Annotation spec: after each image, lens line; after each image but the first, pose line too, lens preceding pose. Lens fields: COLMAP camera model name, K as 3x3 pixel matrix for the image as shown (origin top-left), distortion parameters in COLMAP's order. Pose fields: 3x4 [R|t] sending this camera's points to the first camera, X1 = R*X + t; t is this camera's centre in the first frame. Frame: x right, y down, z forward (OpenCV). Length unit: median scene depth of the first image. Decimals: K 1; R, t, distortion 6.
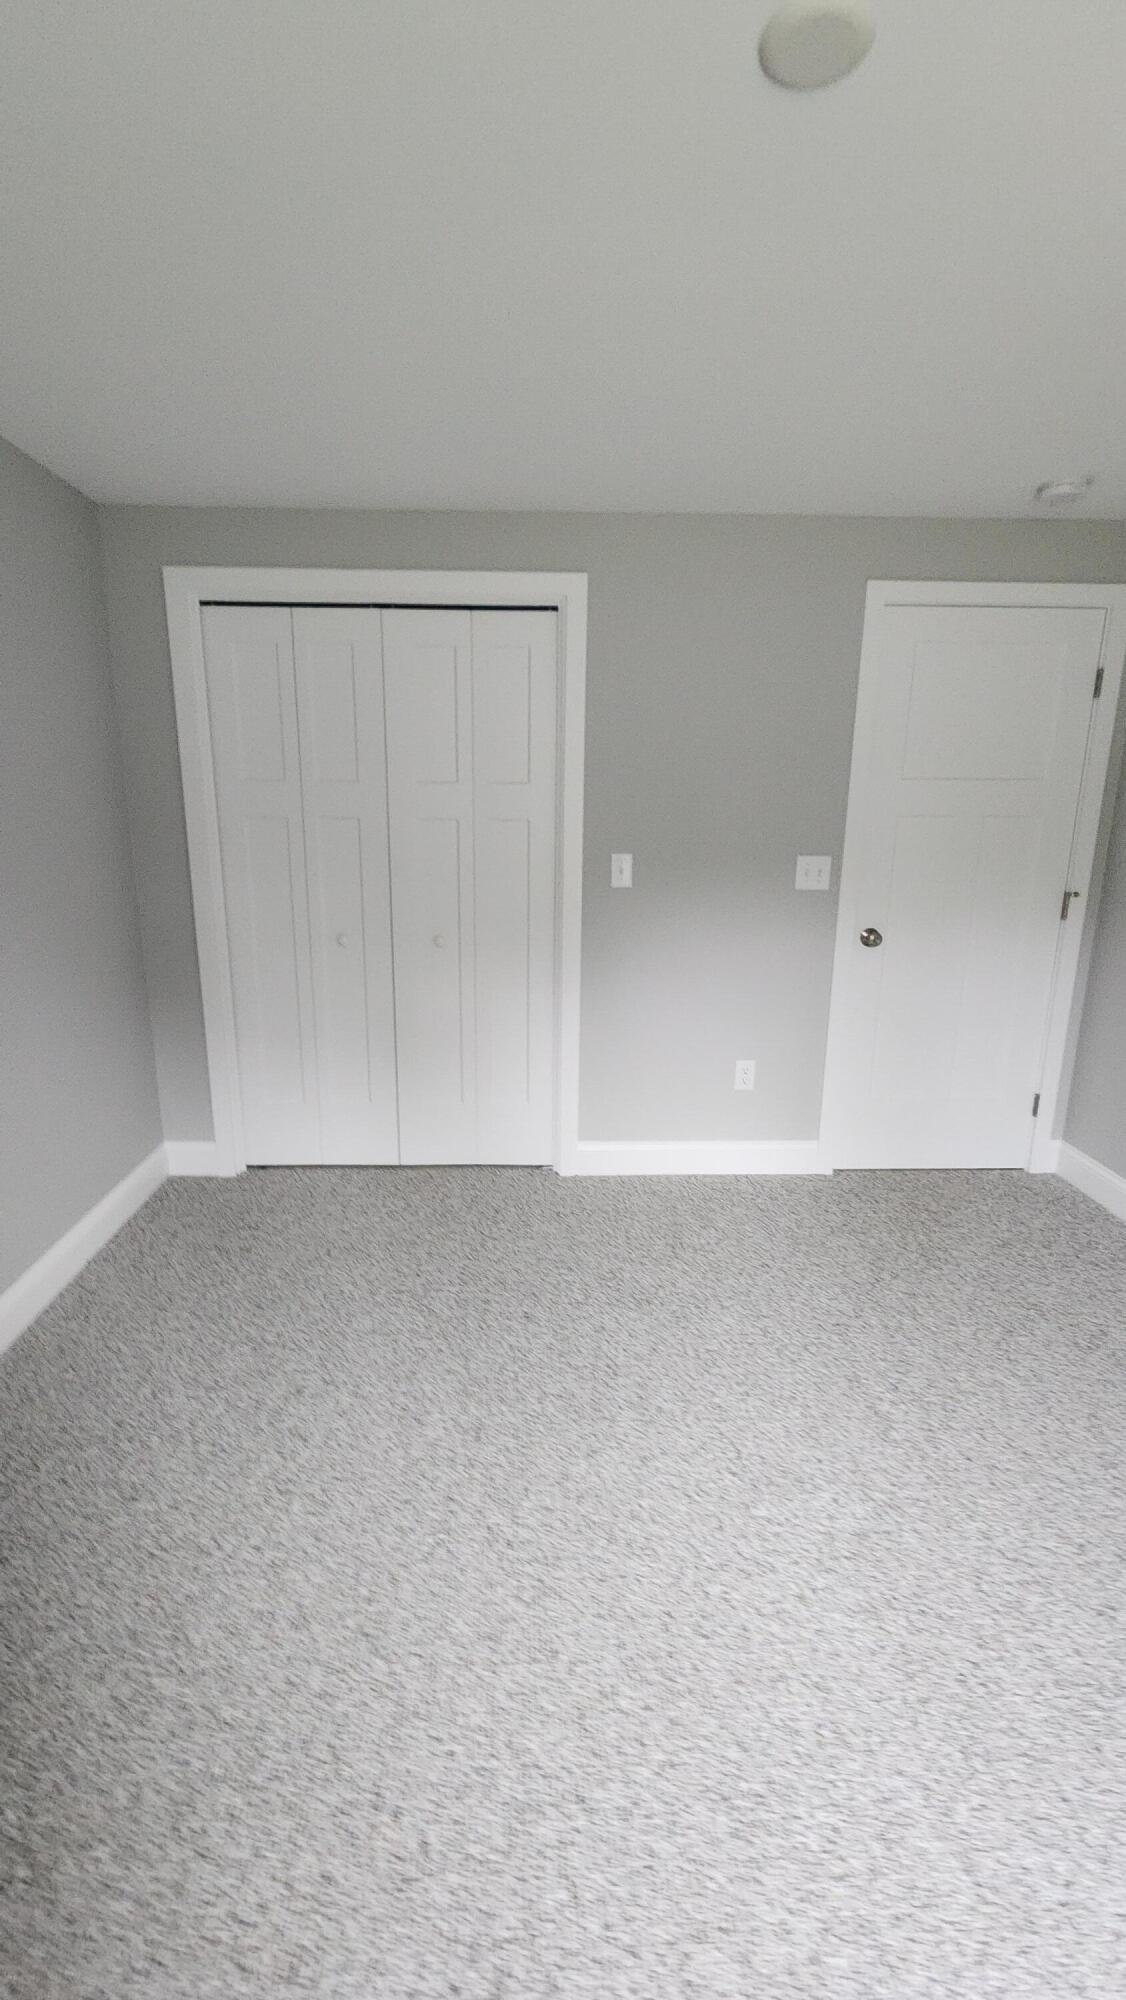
lens RADIAL K [[844.4, 0, 564.8], [0, 844.4, 994.6], [0, 0, 1]] dist [-0.000113, 0.000213]
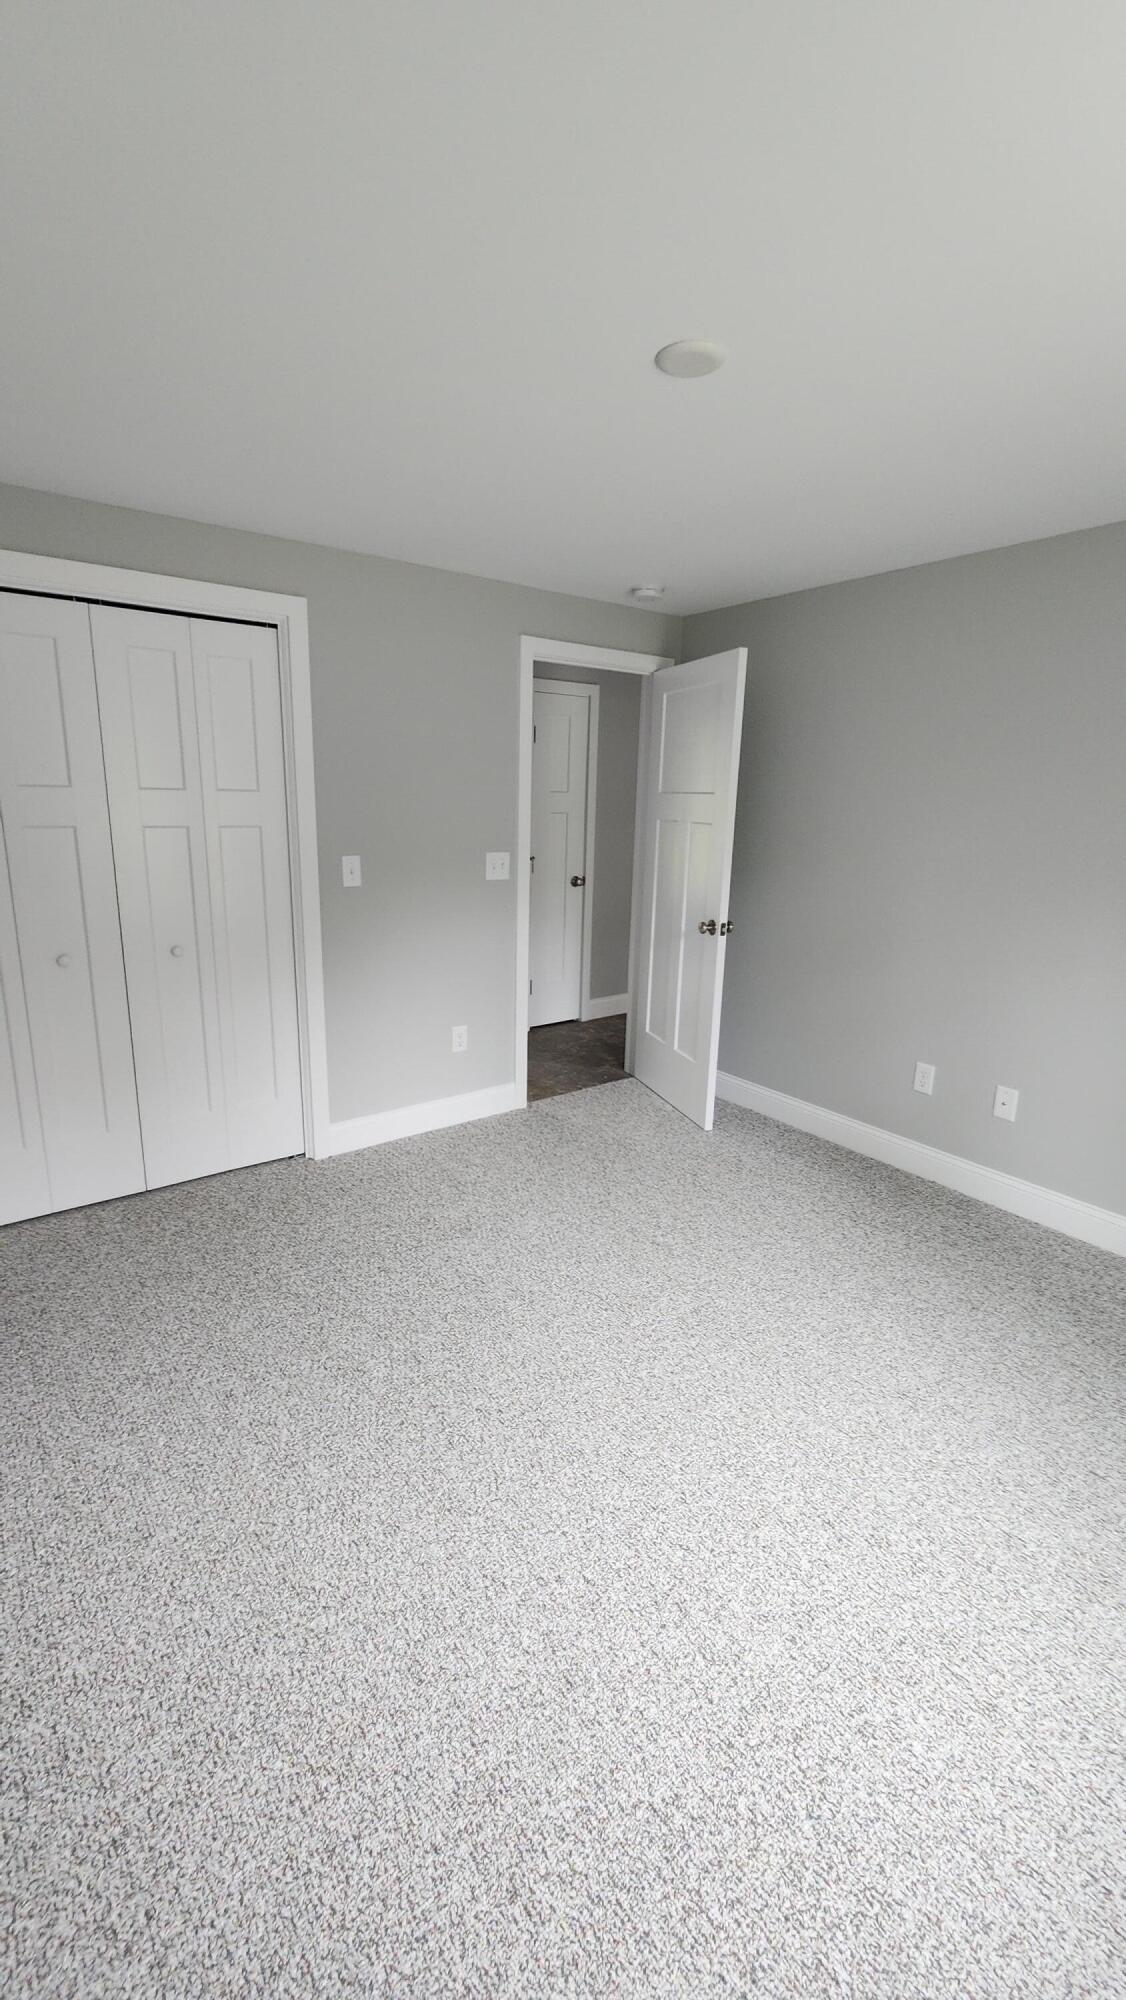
lens RADIAL K [[844.4, 0, 561.8], [0, 844.4, 993.0], [0, 0, 1]] dist [-0.000113, 0.000213]
pose [[0.808035, -0.126552, 0.575382, -0.389141], [0.120271, 0.991522, 0.049178, -0.010438], [-0.576728, 0.029464, 0.816405, -0.058850]]
